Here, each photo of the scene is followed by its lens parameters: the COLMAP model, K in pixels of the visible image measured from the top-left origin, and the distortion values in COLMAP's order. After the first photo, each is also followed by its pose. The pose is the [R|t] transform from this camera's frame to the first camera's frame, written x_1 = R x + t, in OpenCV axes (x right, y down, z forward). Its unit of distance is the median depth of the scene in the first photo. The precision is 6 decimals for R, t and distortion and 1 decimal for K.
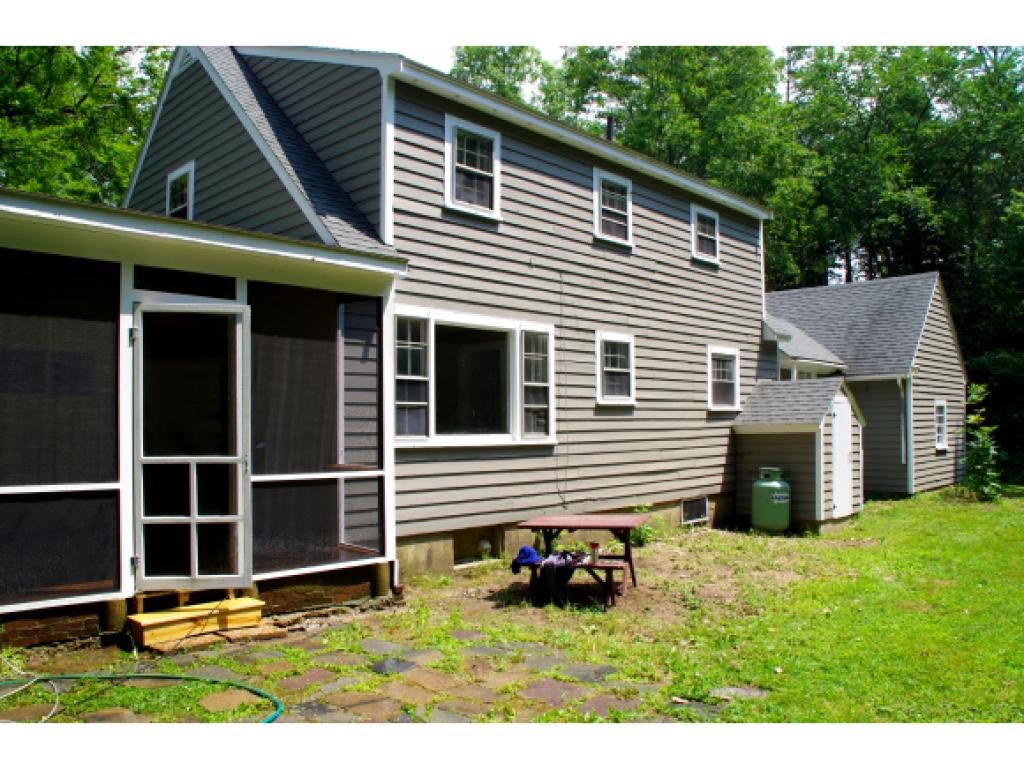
lens RADIAL K [[796.3, 0, 509.7], [0, 796.3, 388.8], [0, 0, 1]] dist [-0.119652, 0.033111]
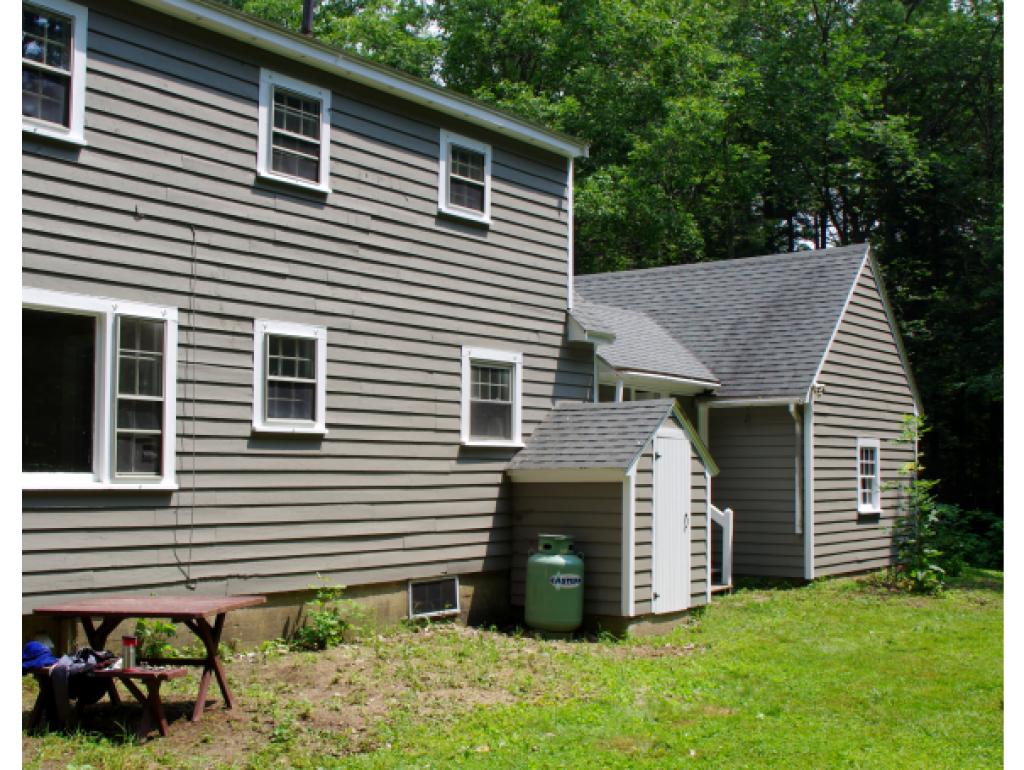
lens RADIAL K [[1230.3, 0, 448.5], [0, 1230.3, 398.2], [0, 0, 1]] dist [-0.043503, 0.000000]
pose [[0.996274, 0.020382, 0.083807, 0.152966], [-0.019178, 0.999701, -0.015141, 0.003831], [-0.084091, 0.013478, 0.996367, -0.018304]]
